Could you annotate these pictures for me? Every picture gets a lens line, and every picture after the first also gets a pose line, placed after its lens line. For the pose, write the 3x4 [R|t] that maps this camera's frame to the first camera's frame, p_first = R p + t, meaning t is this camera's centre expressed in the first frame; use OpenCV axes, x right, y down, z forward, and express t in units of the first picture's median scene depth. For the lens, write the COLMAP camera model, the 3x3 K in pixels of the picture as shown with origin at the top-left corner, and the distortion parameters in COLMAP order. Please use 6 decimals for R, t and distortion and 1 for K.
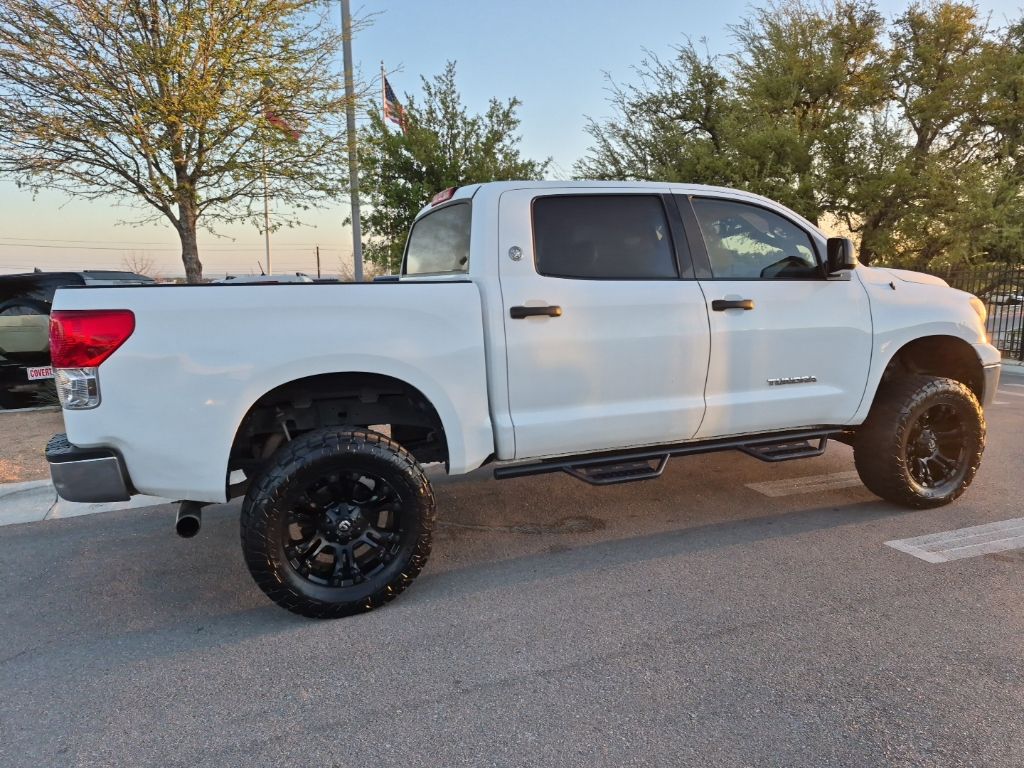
lens RADIAL K [[705.7, 0, 517.4], [0, 705.7, 373.4], [0, 0, 1]] dist [0.084120, -0.077604]
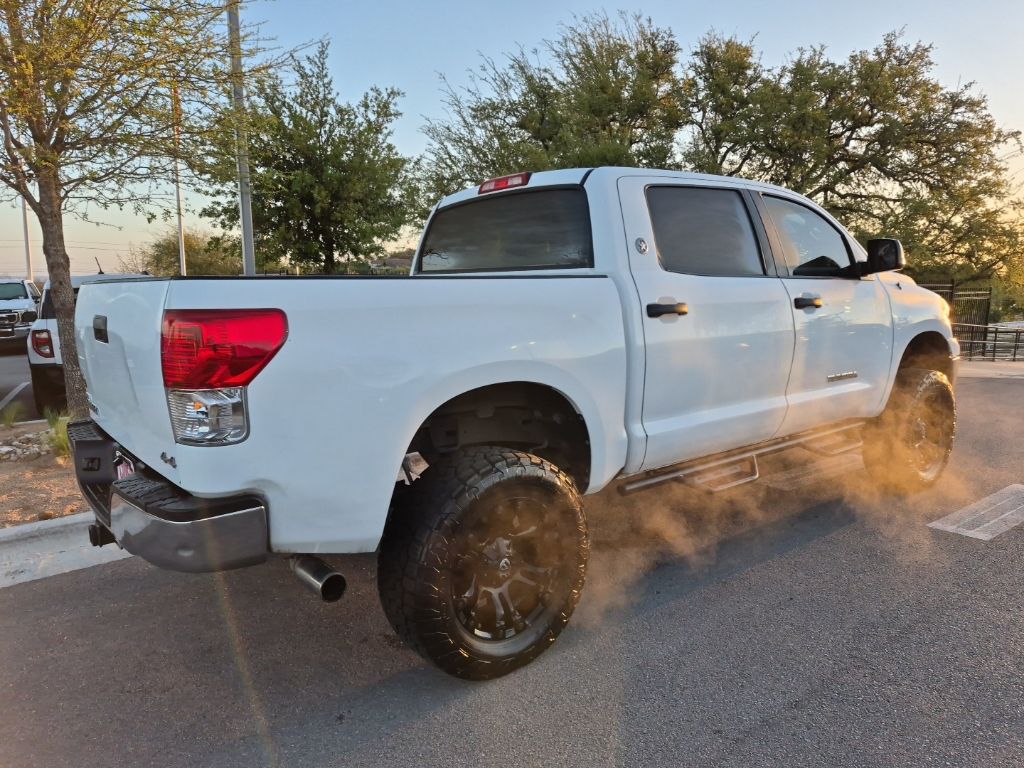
lens RADIAL K [[705.7, 0, 517.4], [0, 705.7, 373.4], [0, 0, 1]] dist [0.084120, -0.077604]
pose [[0.956154, -0.031344, 0.291181, -0.366657], [0.033650, 0.999429, -0.002913, -0.007244], [-0.290923, 0.012584, 0.956664, 0.150853]]
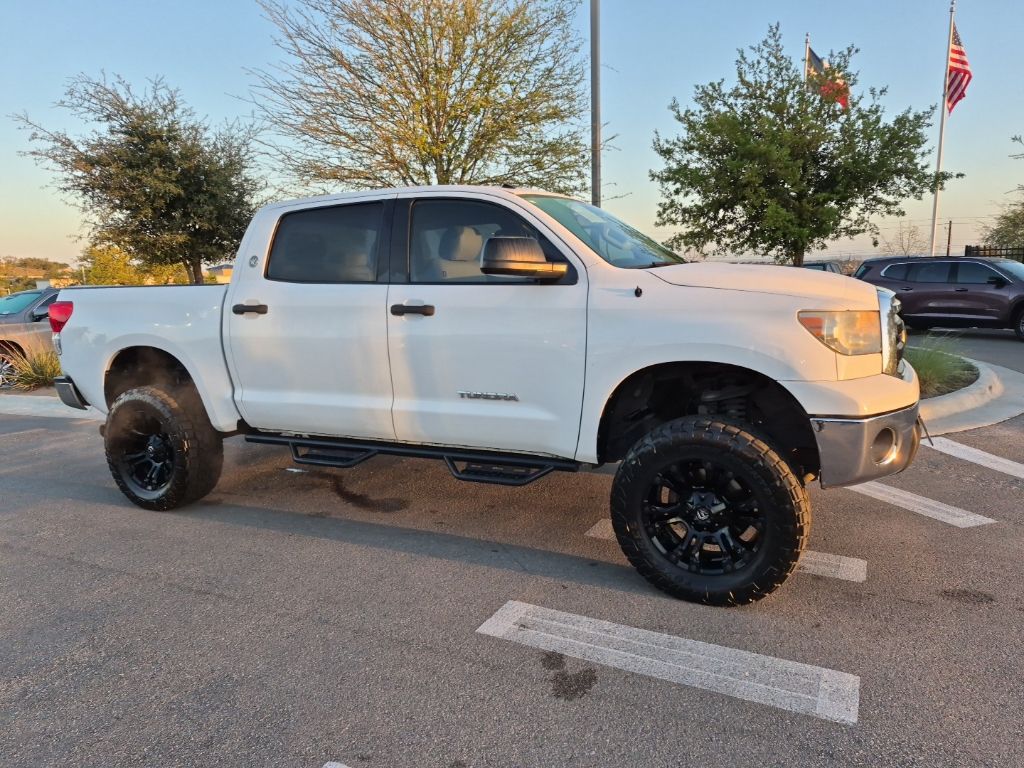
lens RADIAL K [[705.7, 0, 517.4], [0, 705.7, 373.4], [0, 0, 1]] dist [0.084120, -0.077604]
pose [[0.672235, 0.098349, -0.733777, 1.067868], [-0.080656, 0.994967, 0.059466, -0.074767], [0.735932, 0.019208, 0.676783, 0.429565]]
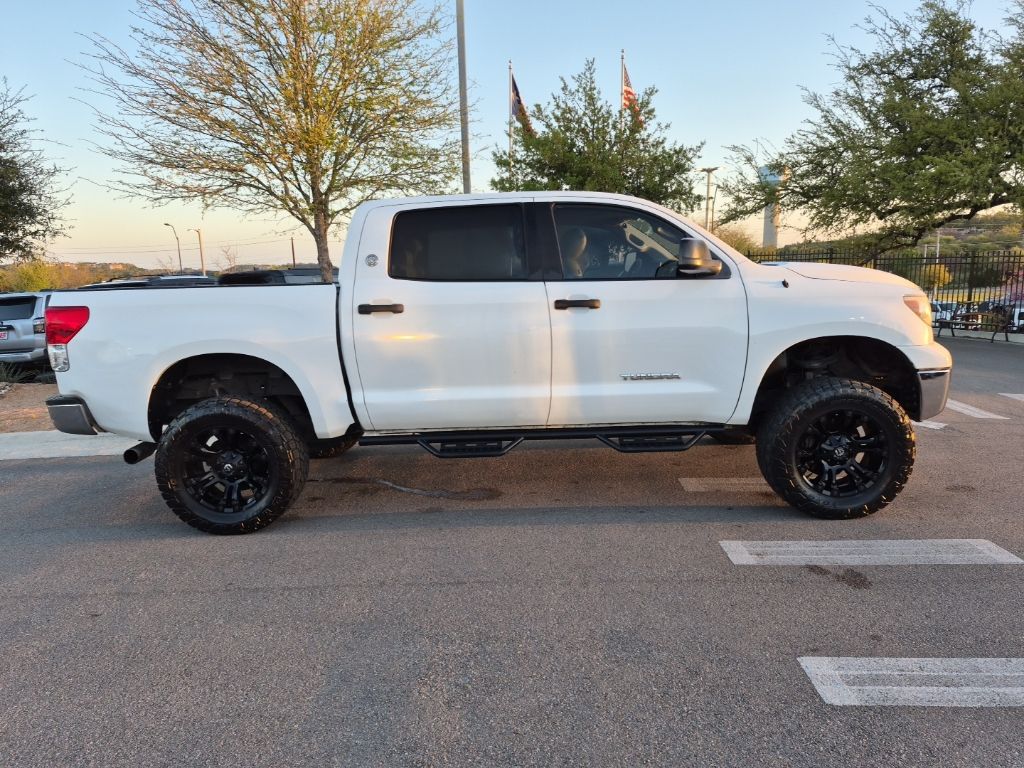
lens RADIAL K [[705.2, 0, 513.5], [0, 705.2, 376.7], [0, 0, 1]] dist [0.079148, -0.072301]
pose [[0.923119, 0.045898, -0.381764, 0.599057], [-0.035708, 0.998793, 0.033738, -0.017622], [0.382852, -0.017512, 0.923644, -0.028073]]
